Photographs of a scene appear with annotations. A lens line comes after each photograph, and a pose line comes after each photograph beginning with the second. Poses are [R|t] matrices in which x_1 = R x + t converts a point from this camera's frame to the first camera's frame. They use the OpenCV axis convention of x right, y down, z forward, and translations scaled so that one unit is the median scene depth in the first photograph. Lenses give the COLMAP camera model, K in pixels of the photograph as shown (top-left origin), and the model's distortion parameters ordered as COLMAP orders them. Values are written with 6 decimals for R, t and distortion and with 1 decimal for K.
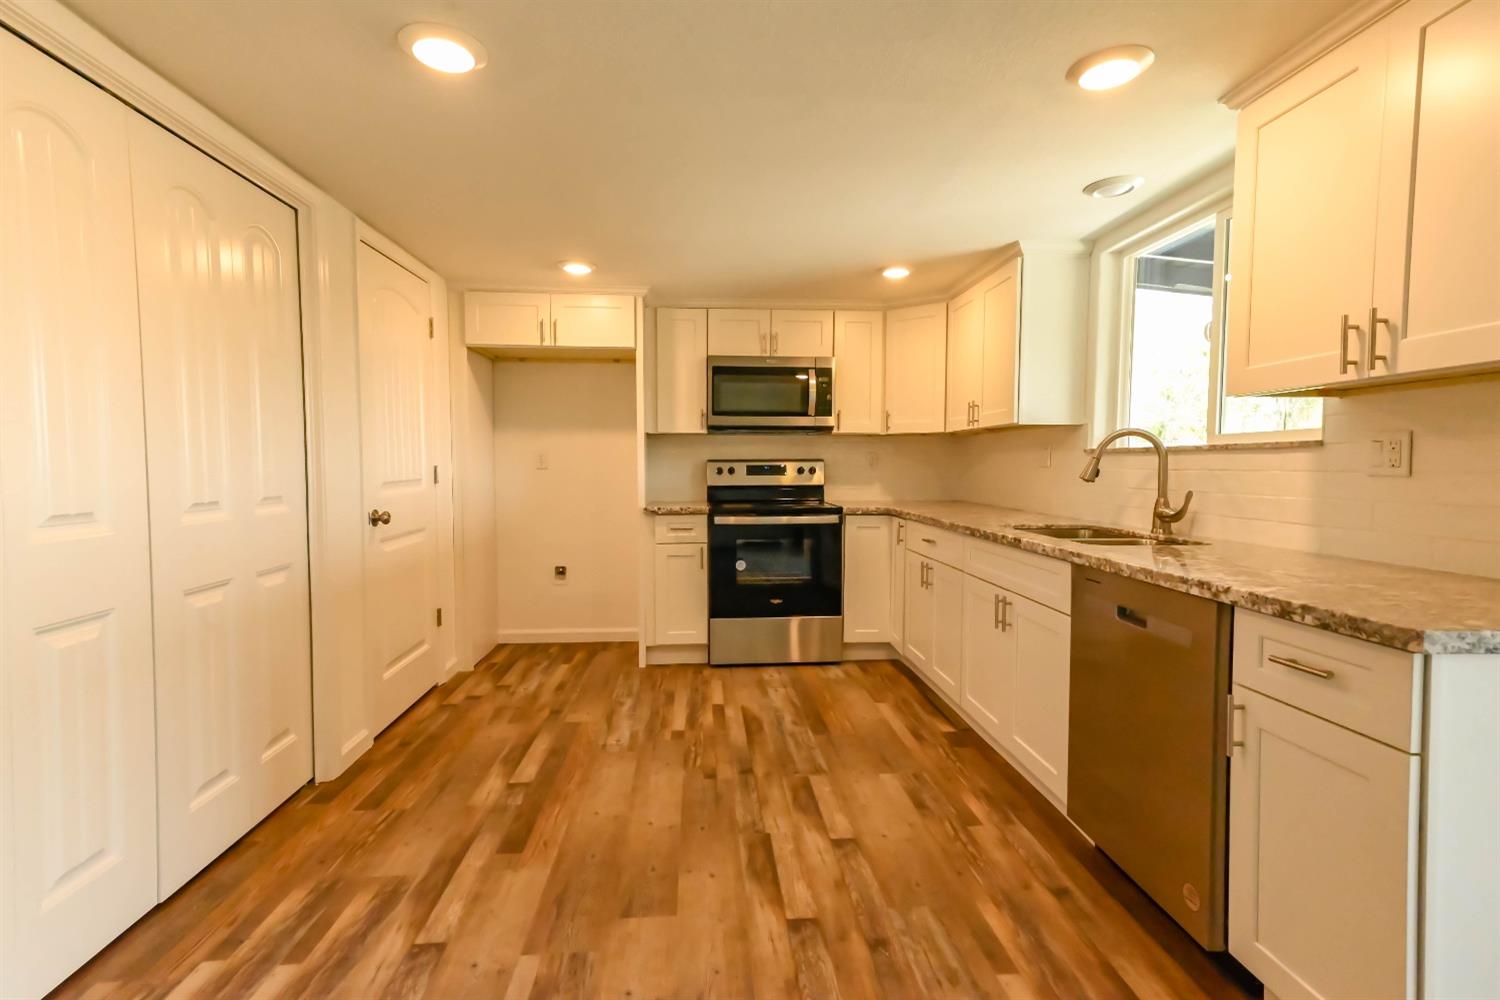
lens RADIAL K [[724.8, 0, 750.0], [0, 724.8, 500.0], [0, 0, 1]] dist [0.019337, 0.010541]
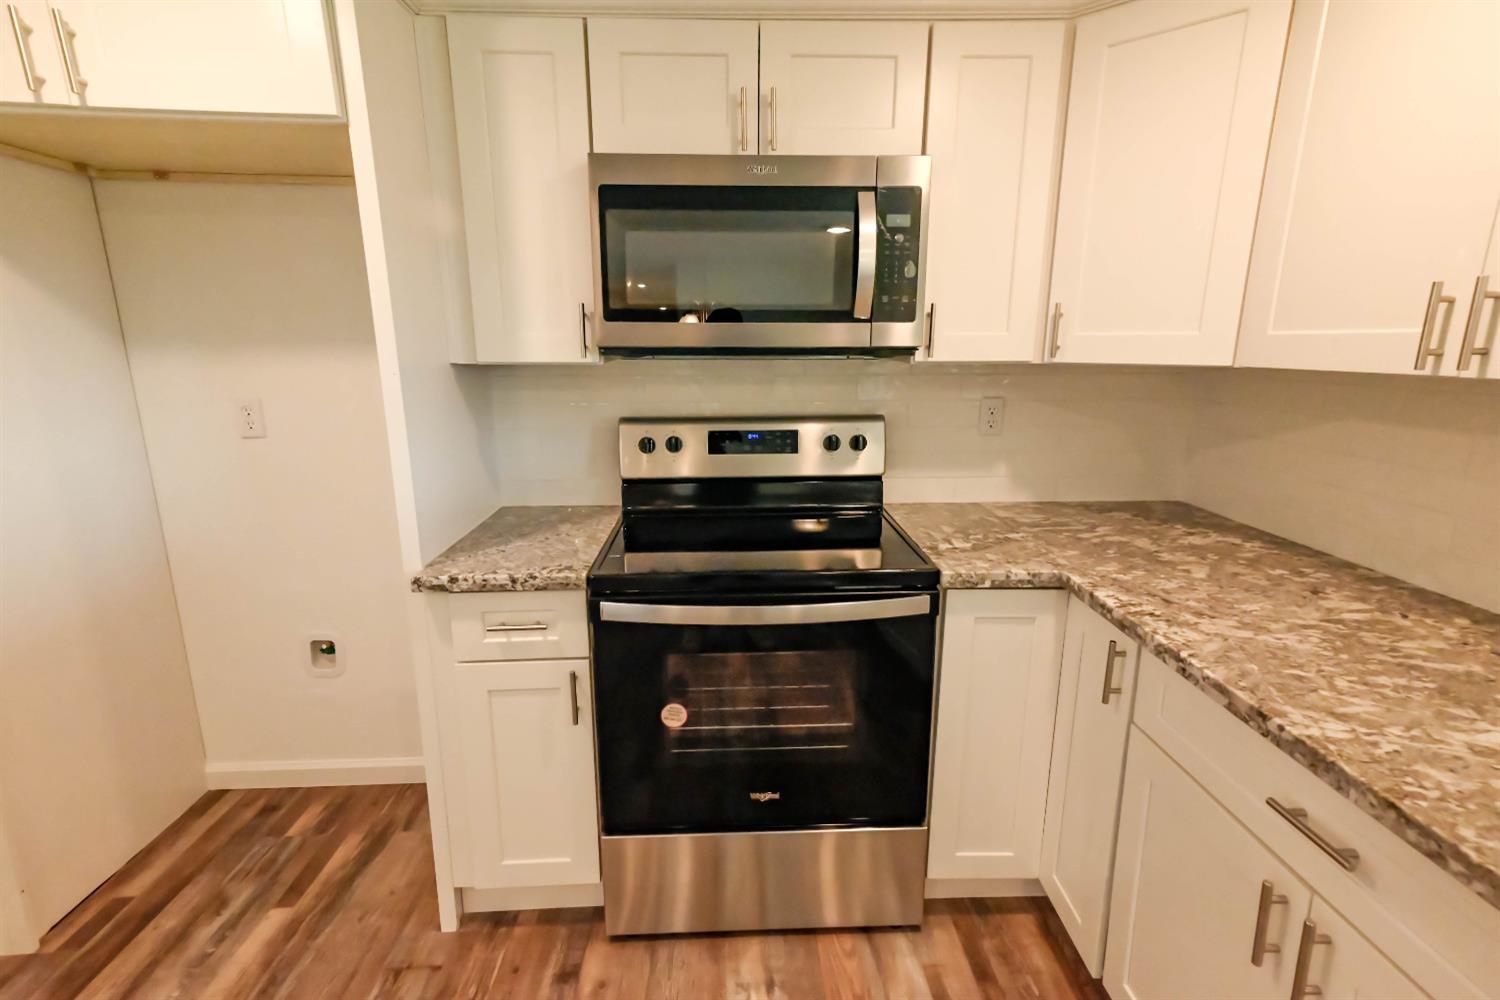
lens RADIAL K [[714.0, 0, 750.0], [0, 714.0, 500.0], [0, 0, 1]] dist [0.018500, -0.000112]
pose [[0.999324, 0.007902, -0.035900, 0.038795], [-0.001602, 0.985052, 0.172250, -0.086635], [0.036725, -0.172076, 0.984399, 0.602694]]
